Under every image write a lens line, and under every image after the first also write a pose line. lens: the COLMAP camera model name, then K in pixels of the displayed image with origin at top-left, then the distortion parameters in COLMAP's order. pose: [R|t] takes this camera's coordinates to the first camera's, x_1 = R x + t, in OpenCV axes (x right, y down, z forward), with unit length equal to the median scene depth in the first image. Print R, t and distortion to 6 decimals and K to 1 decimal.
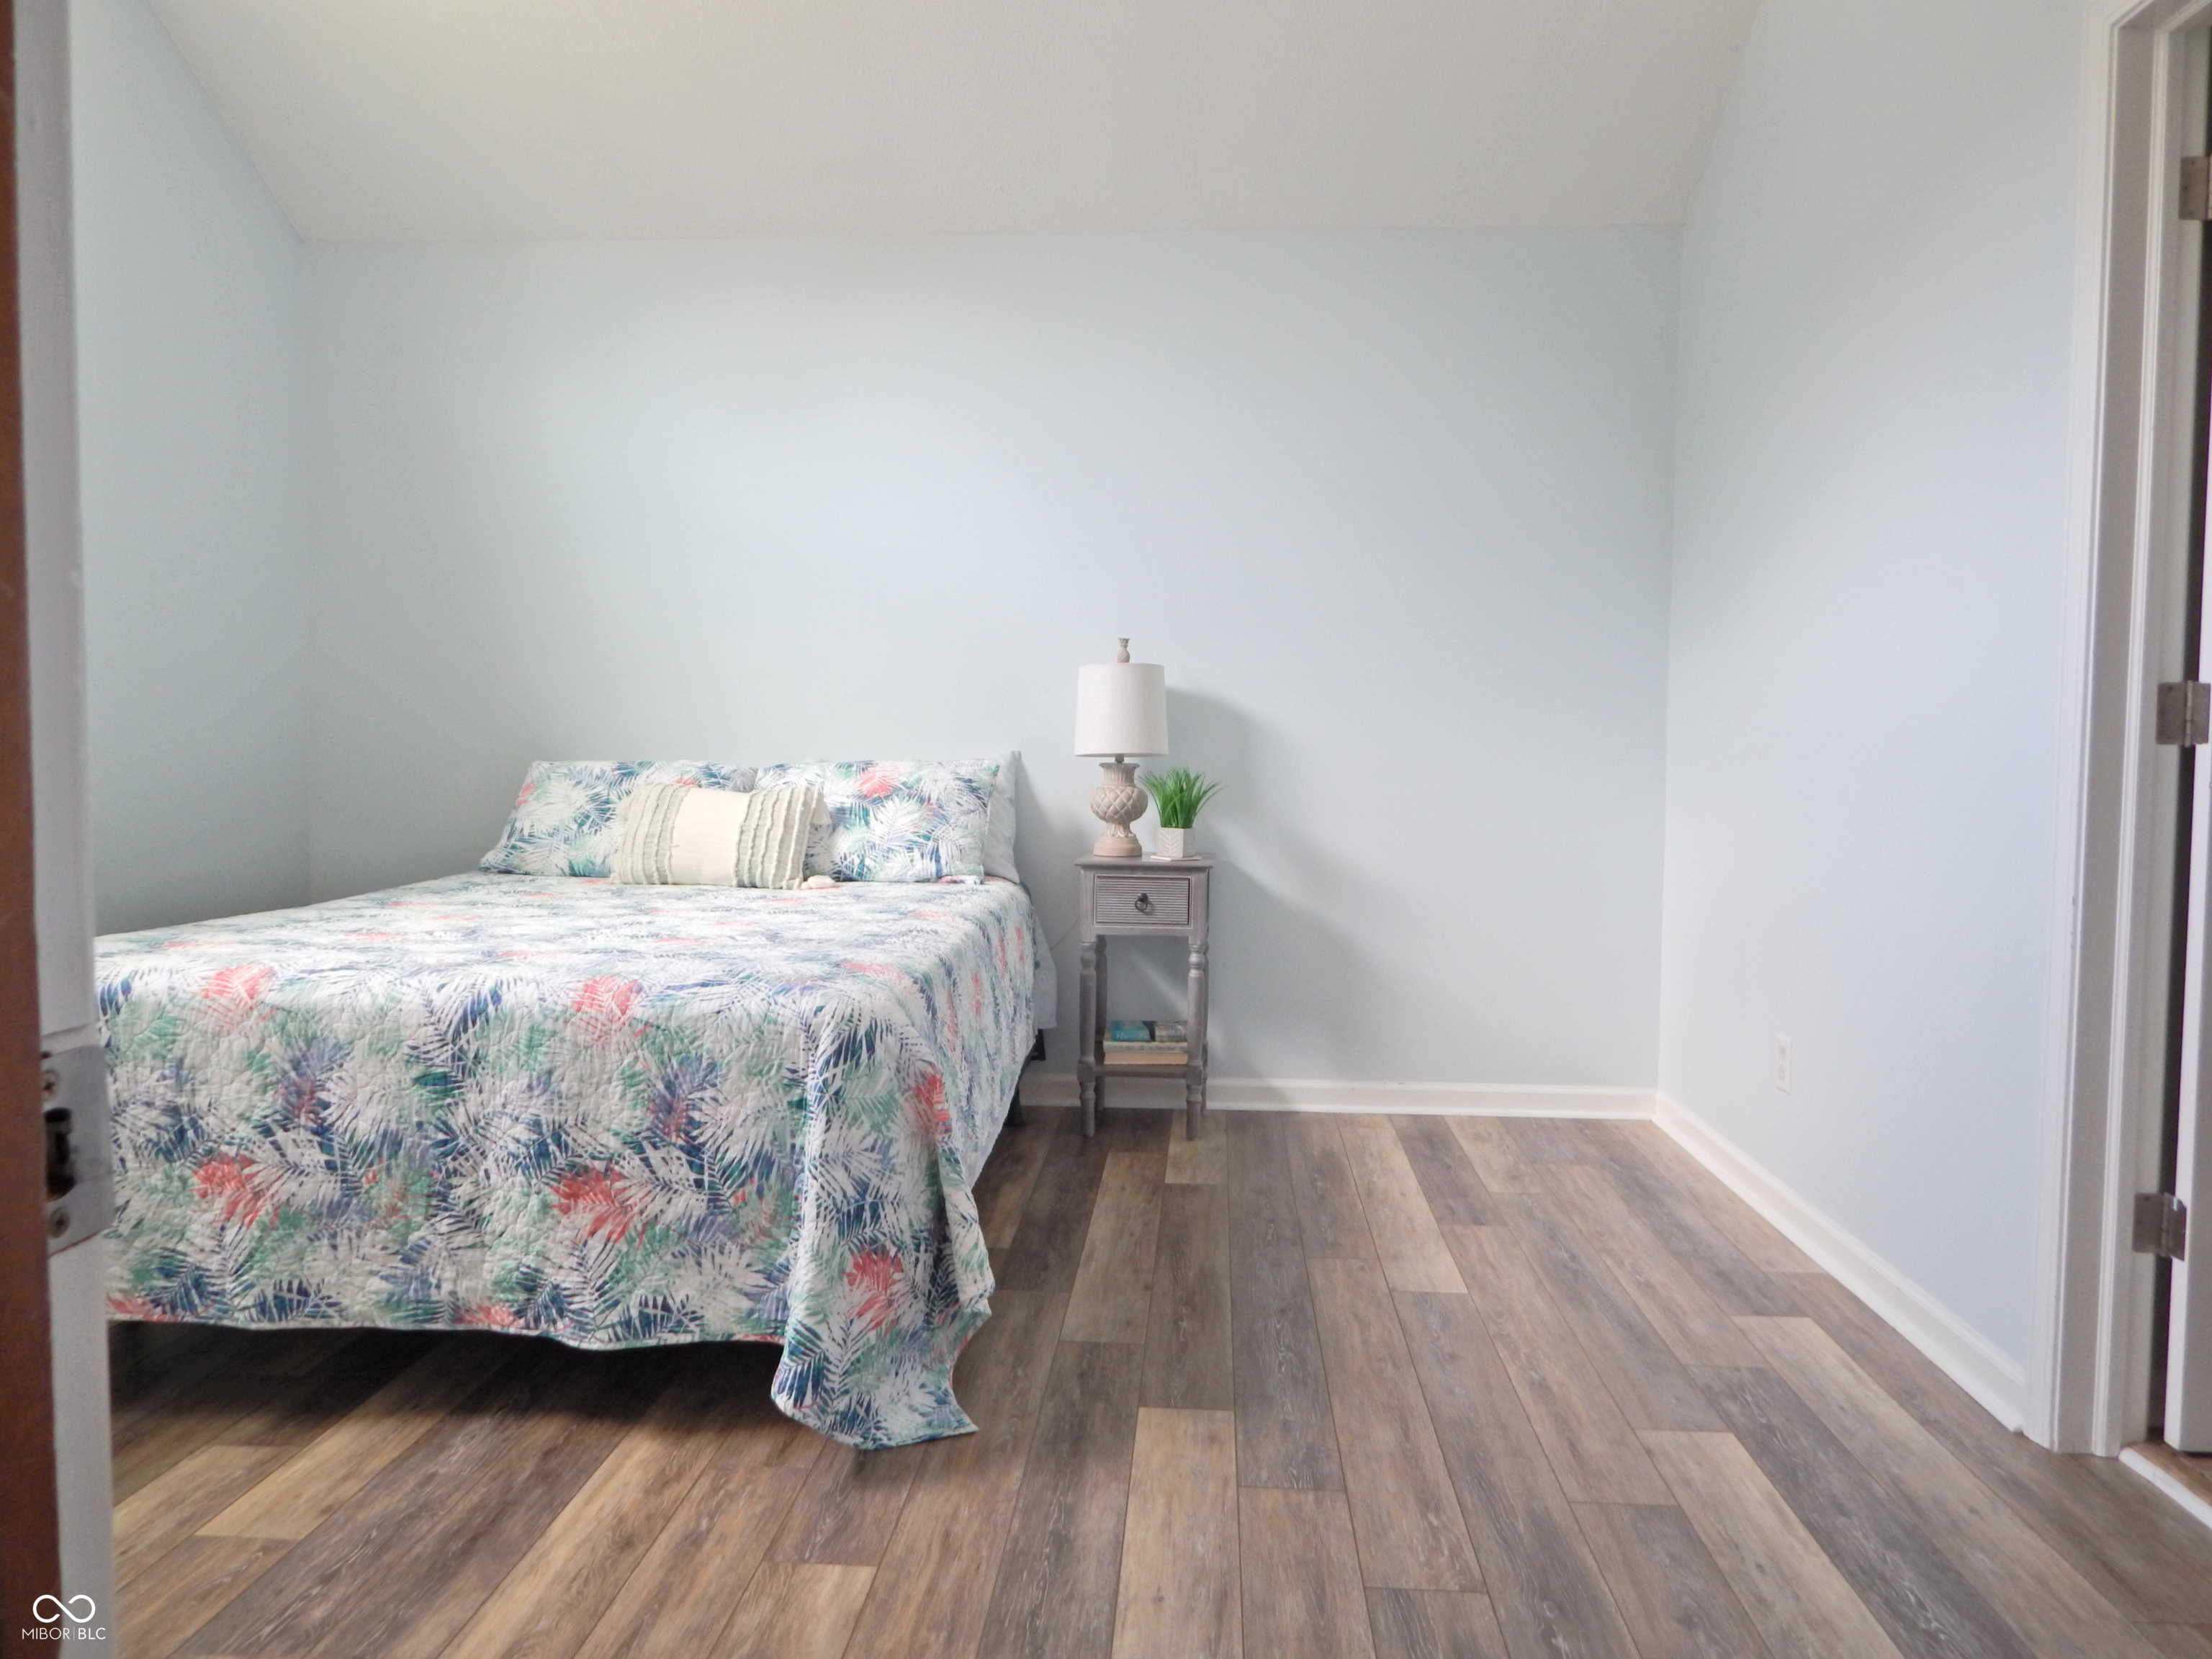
lens RADIAL K [[1534.7, 0, 1111.3], [0, 1534.7, 828.4], [0, 0, 1]] dist [0.007048, -0.005633]
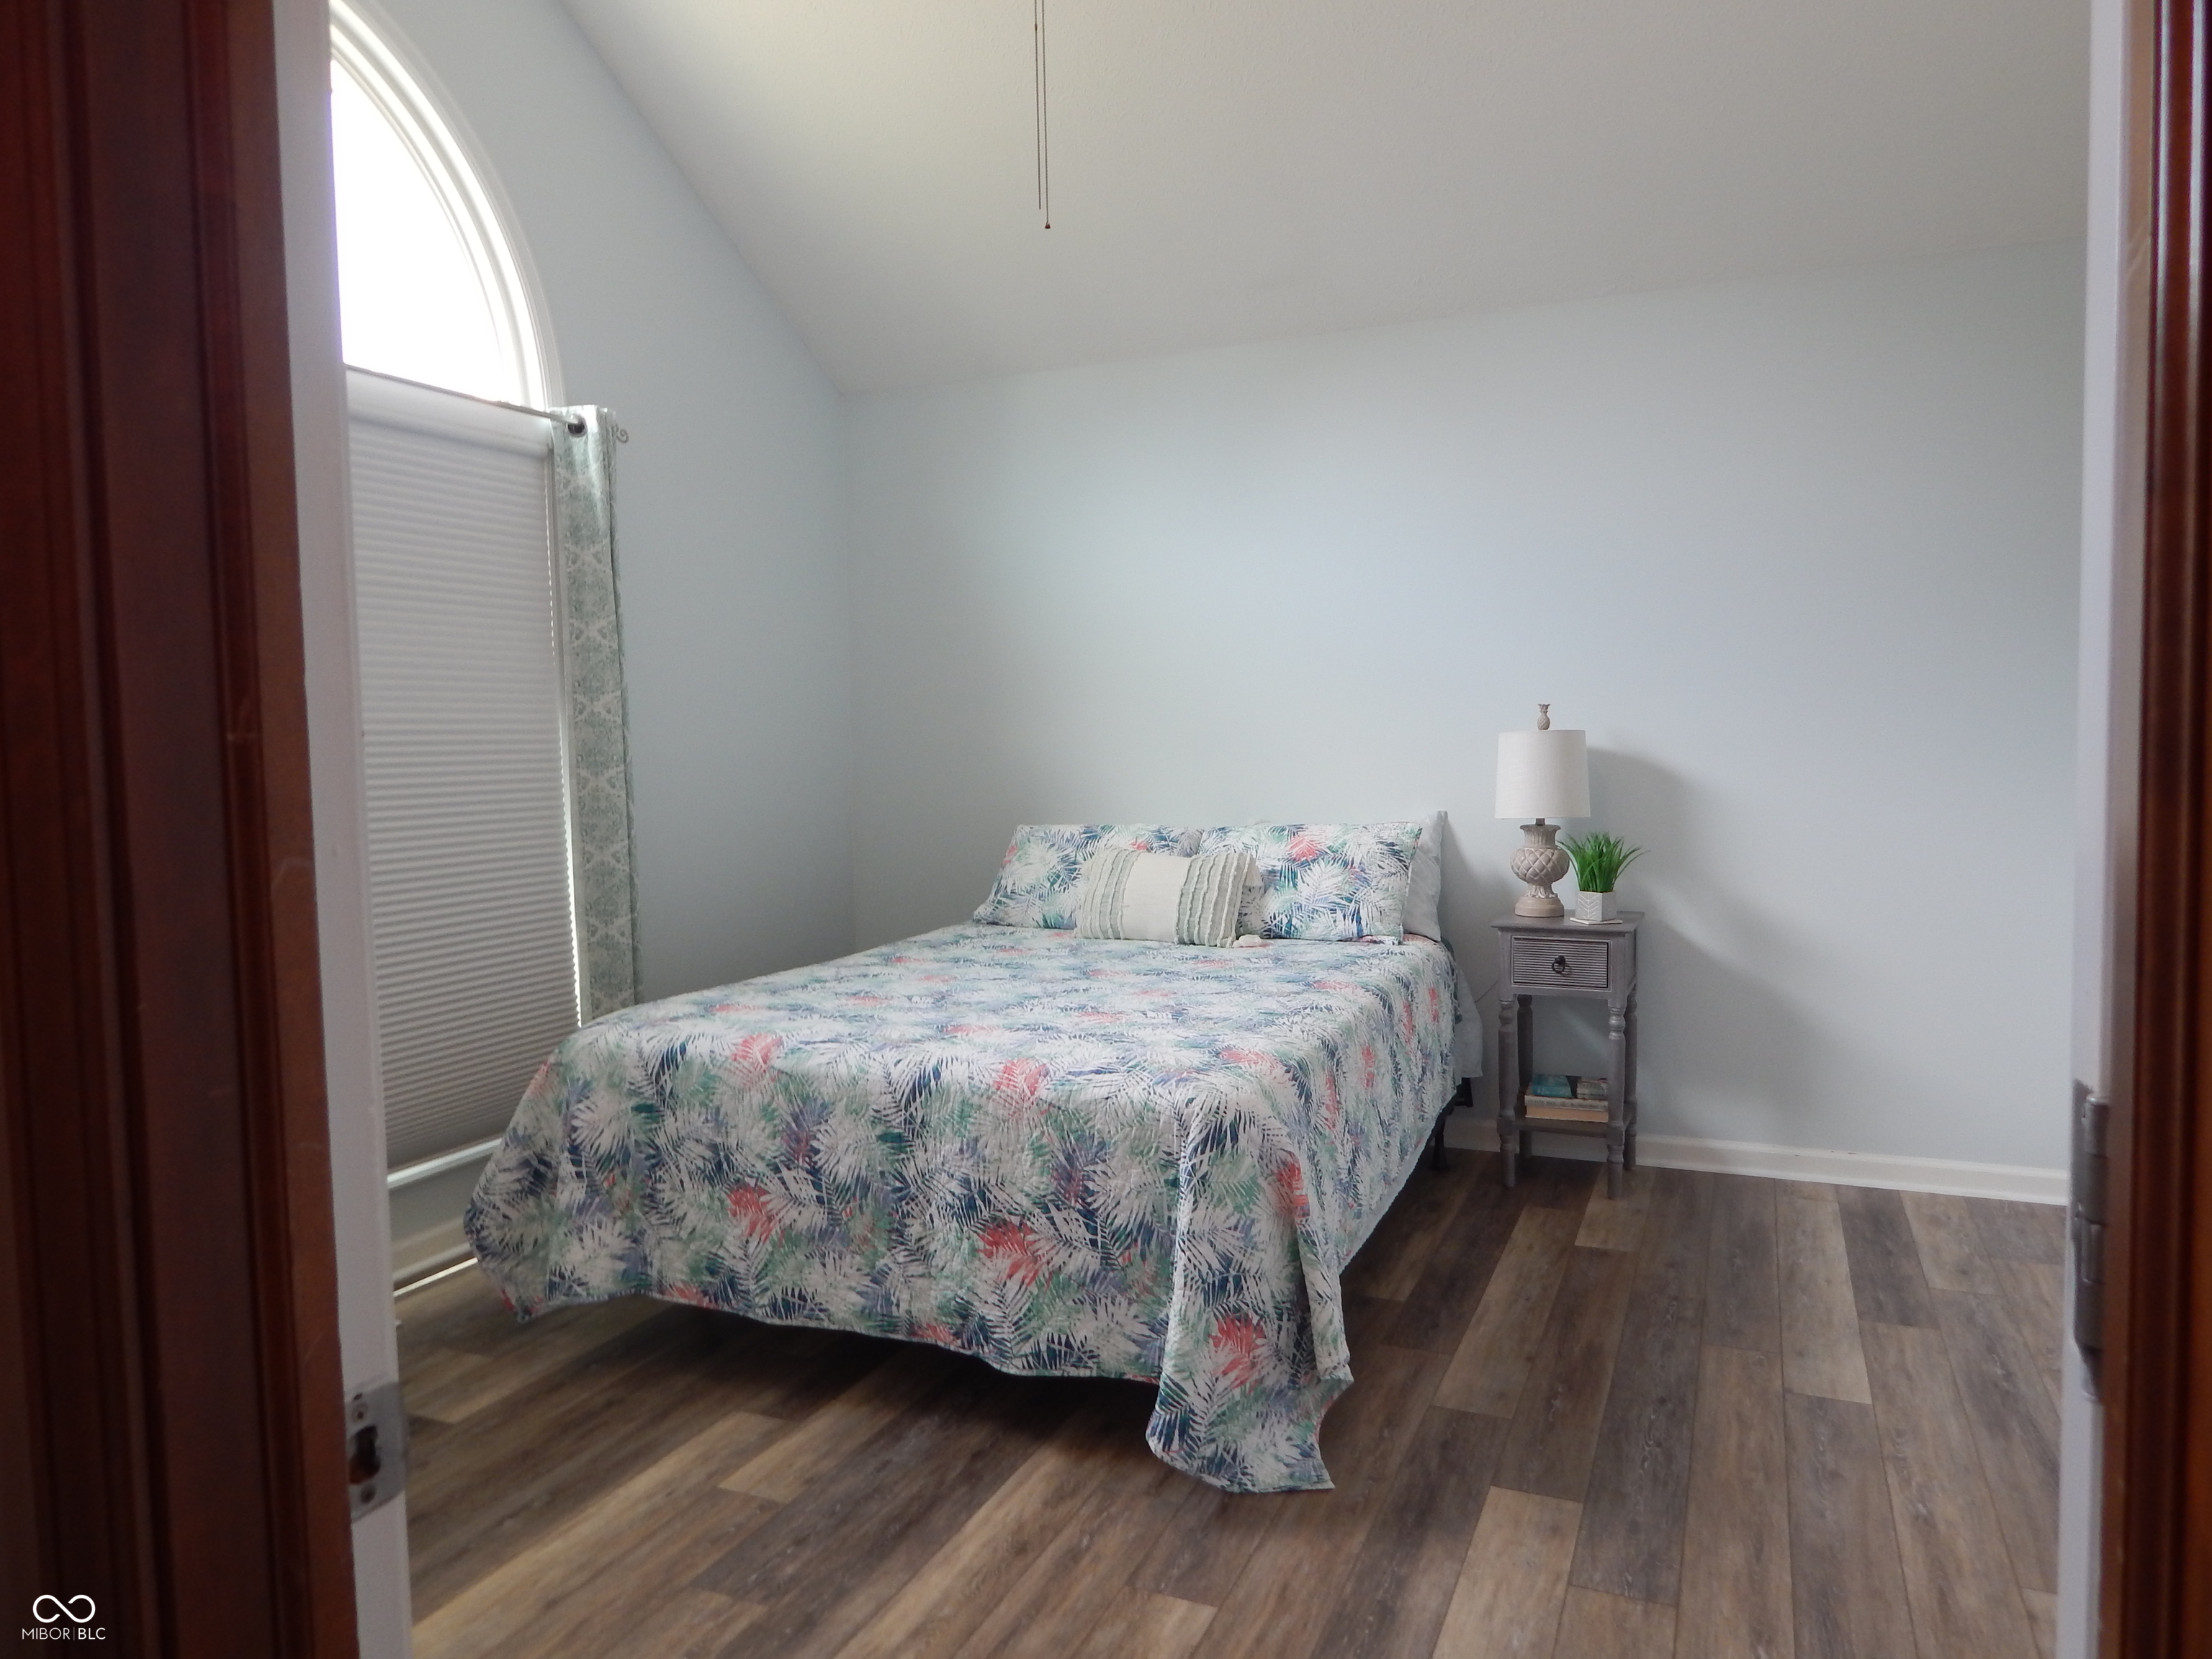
lens RADIAL K [[1465.5, 0, 1098.6], [0, 1465.5, 825.3], [0, 0, 1]] dist [0.000928, -0.004827]
pose [[0.939489, -0.005324, -0.342539, 0.111705], [0.007117, 0.999967, 0.003977, -0.085521], [0.342506, -0.006174, 0.939495, -0.042195]]
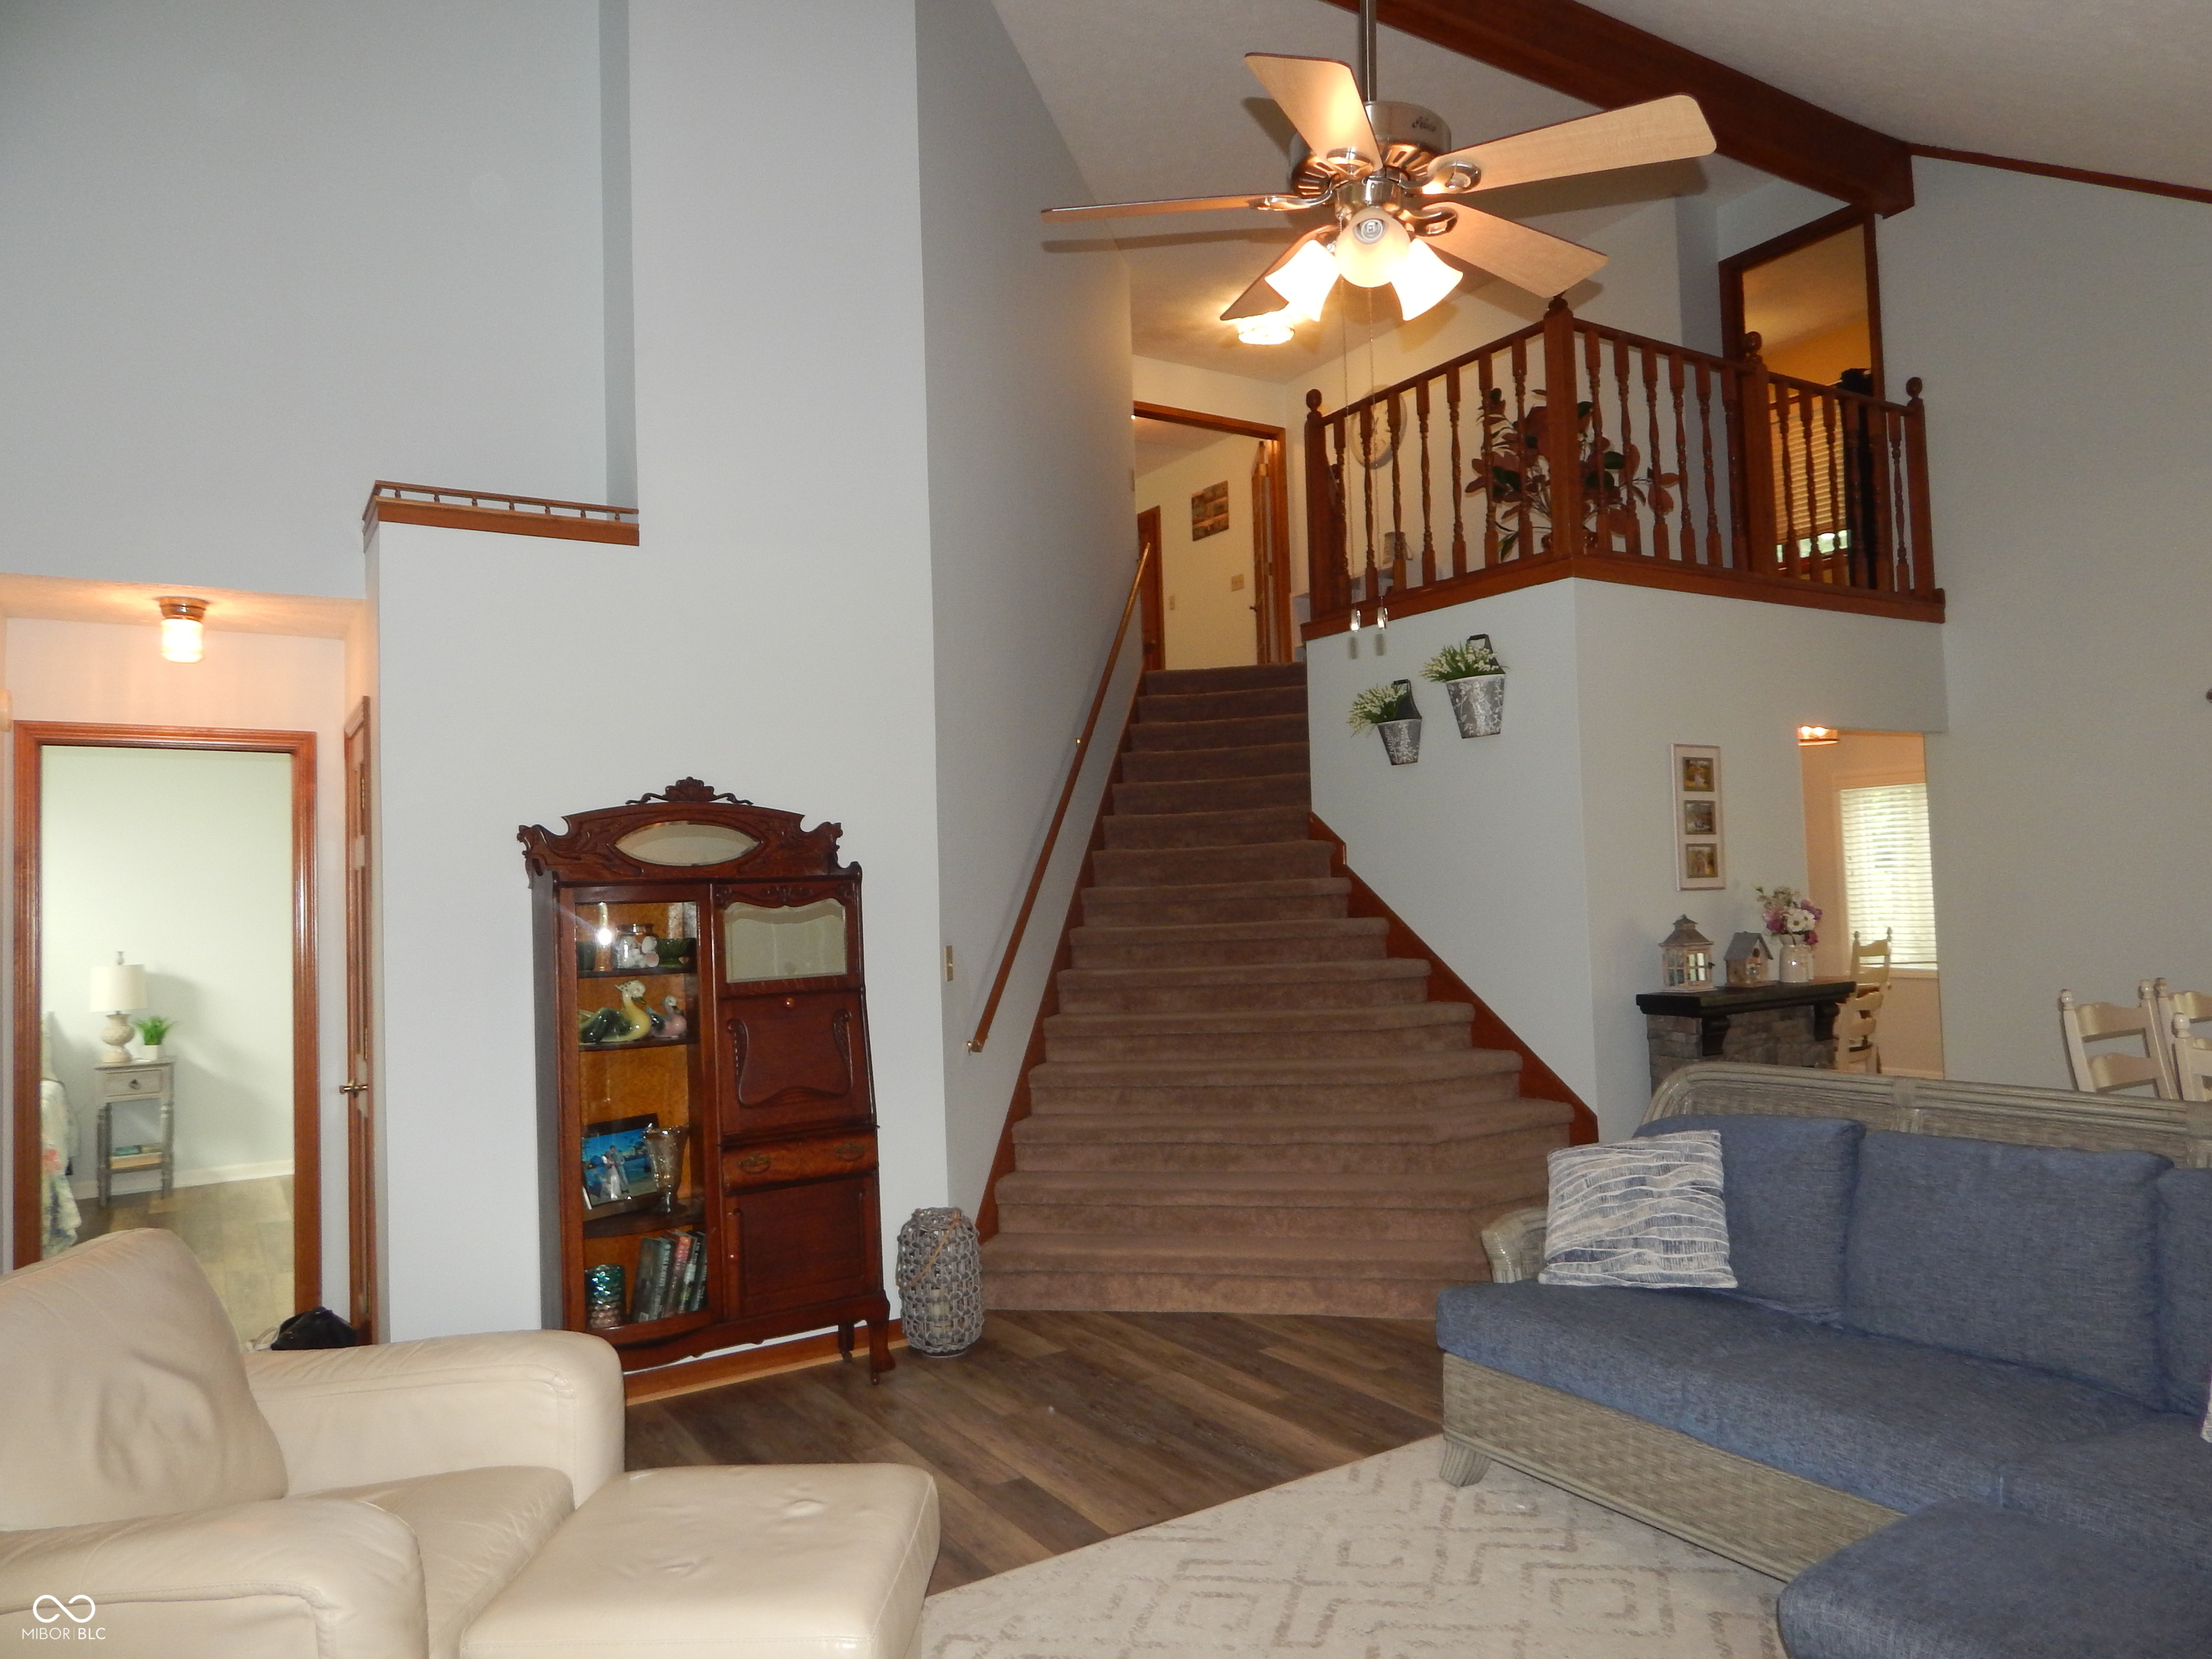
lens RADIAL K [[1465.5, 0, 1115.7], [0, 1465.5, 830.3], [0, 0, 1]] dist [0.000928, -0.004827]
pose [[0.815740, -0.010157, 0.578330, -0.061148], [0.065590, 0.995021, -0.075041, -0.092770], [-0.574688, 0.099146, 0.812345, -2.285733]]
